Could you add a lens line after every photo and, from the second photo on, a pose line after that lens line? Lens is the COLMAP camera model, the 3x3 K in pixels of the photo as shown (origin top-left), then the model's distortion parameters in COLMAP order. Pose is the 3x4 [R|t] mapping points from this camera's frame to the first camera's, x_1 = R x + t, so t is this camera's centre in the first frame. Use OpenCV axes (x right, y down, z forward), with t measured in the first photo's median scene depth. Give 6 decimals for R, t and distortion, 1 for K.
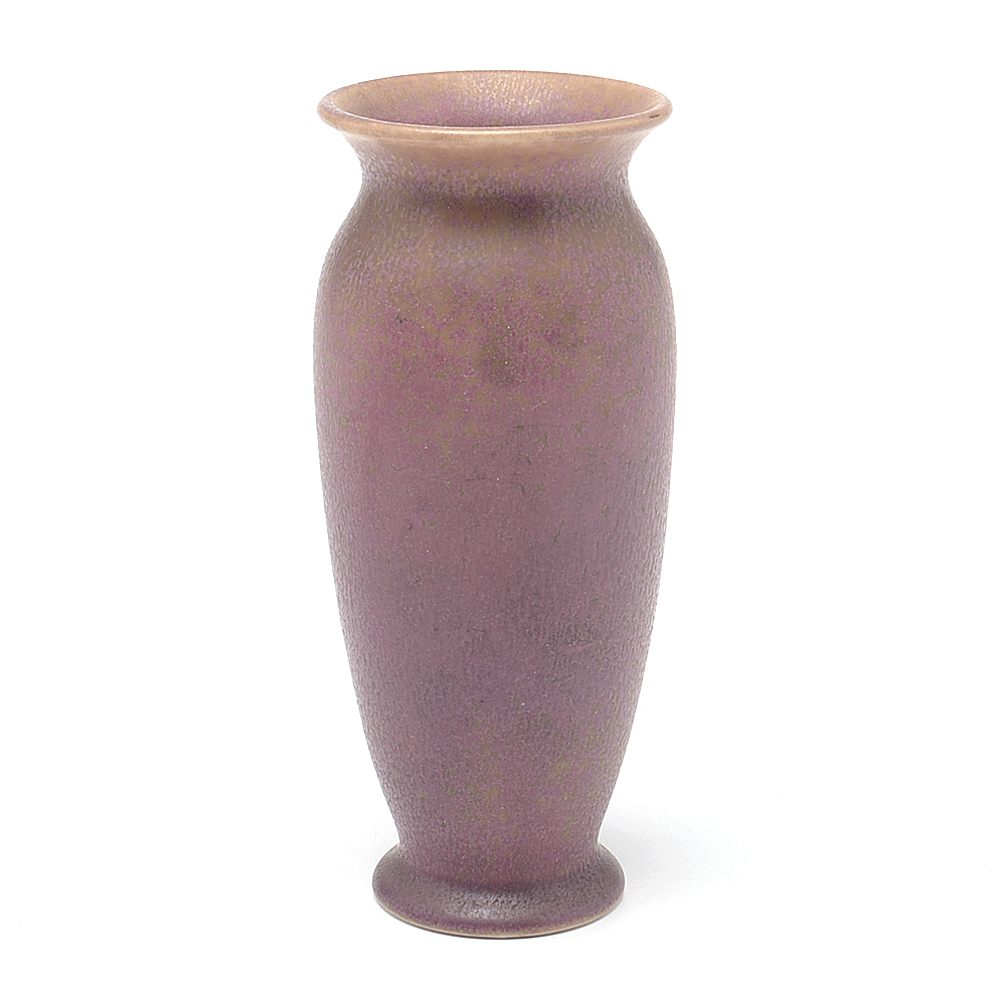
lens RADIAL K [[2308.3, 0, 499.7], [0, 2308.3, 500.0], [0, 0, 1]] dist [-0.121946, 0.000000]
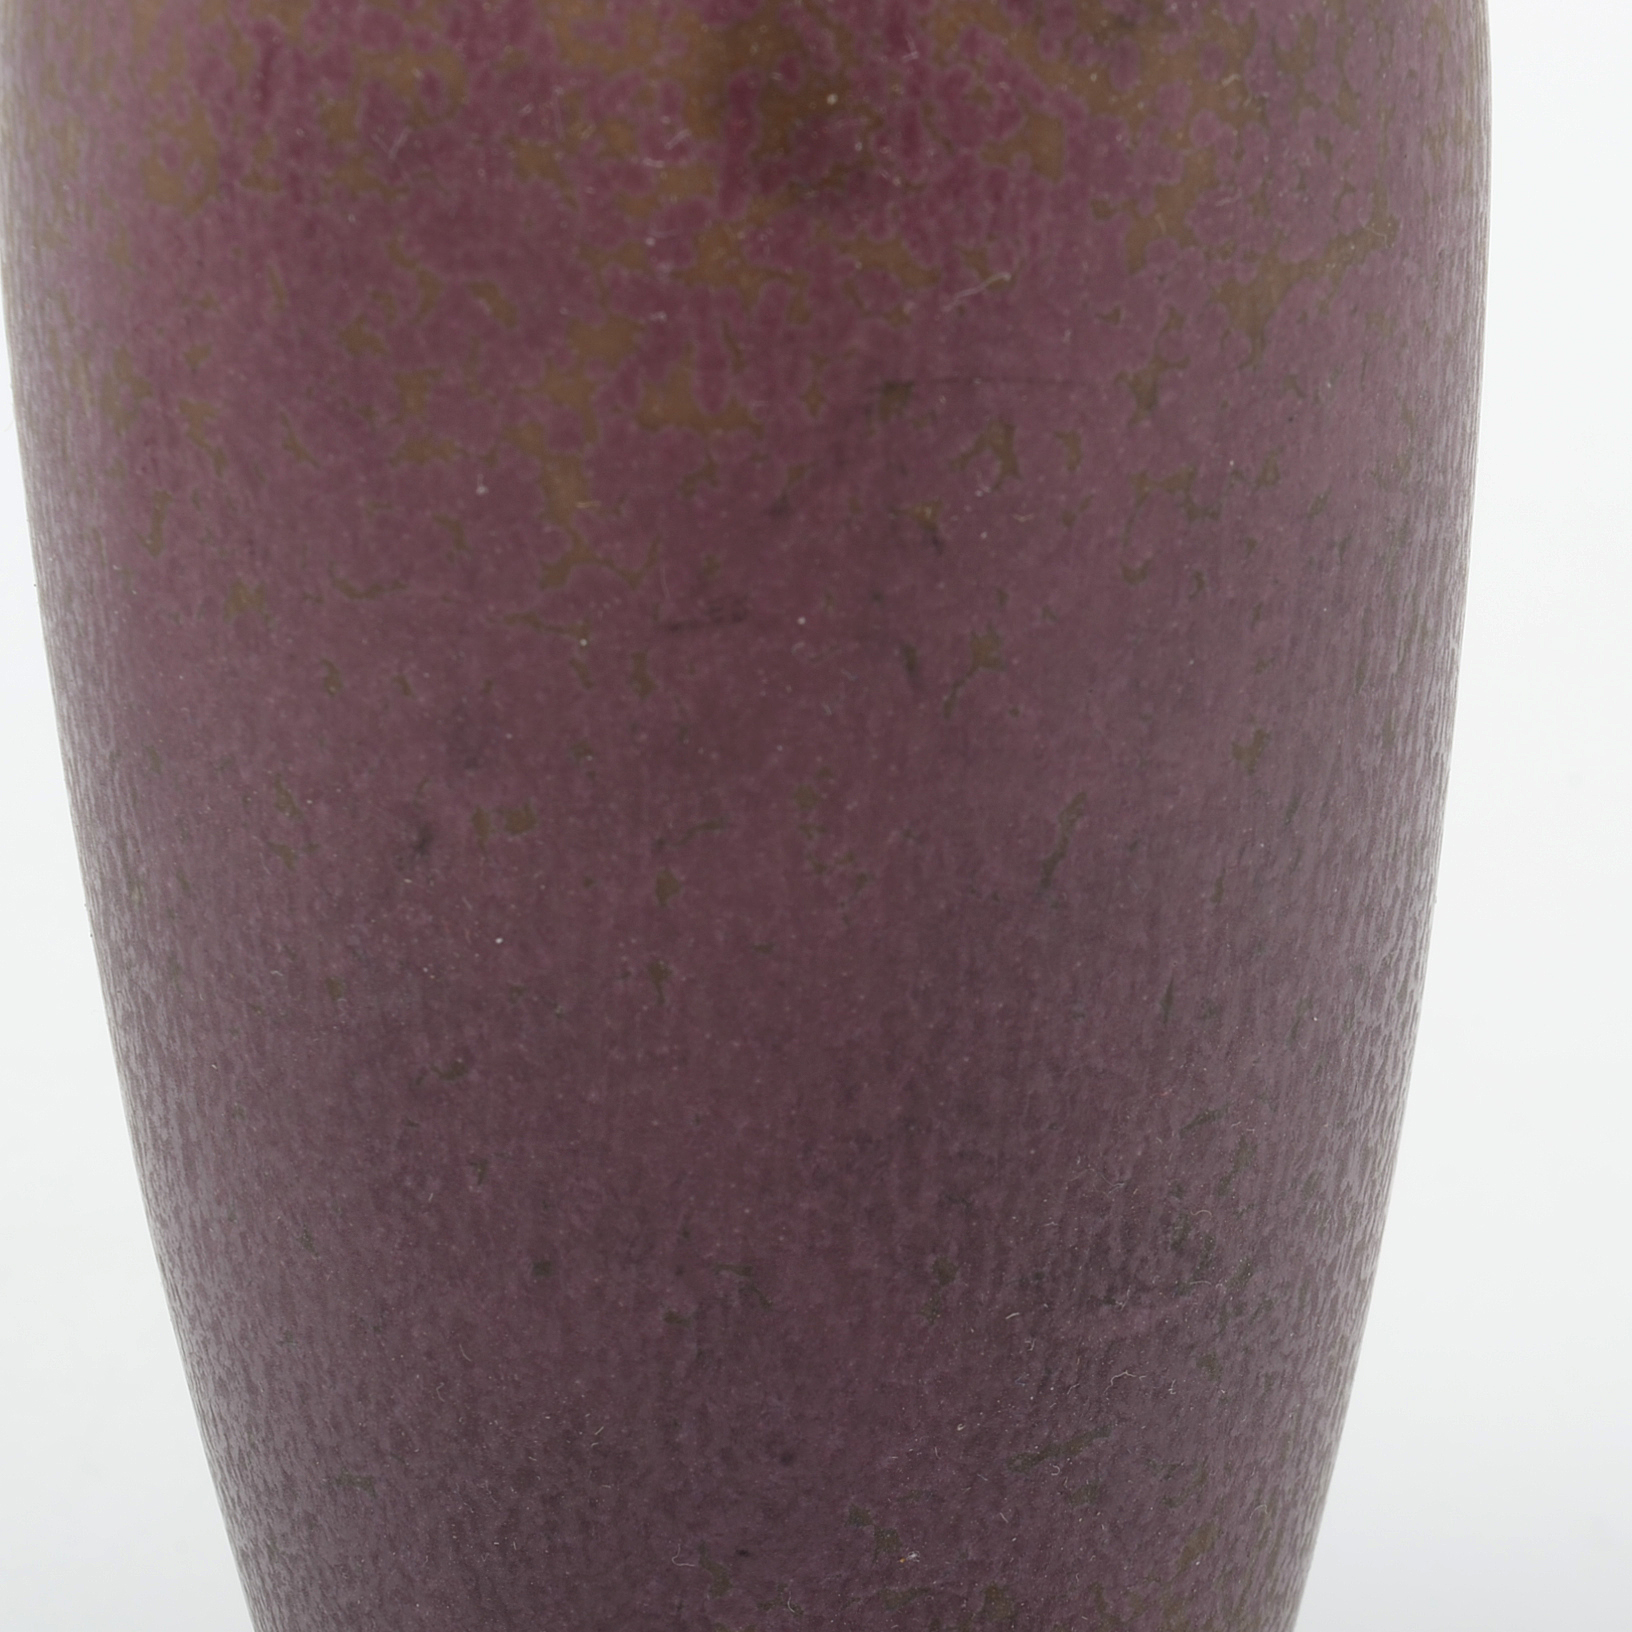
lens RADIAL K [[2890.5, 0, 817.3], [0, 2890.5, 809.6], [0, 0, 1]] dist [-0.034256, 0.000000]
pose [[0.994518, -0.027639, 0.100845, -0.028512], [0.026022, 0.999511, 0.017319, 0.004765], [-0.101274, -0.014600, 0.994751, 0.709725]]
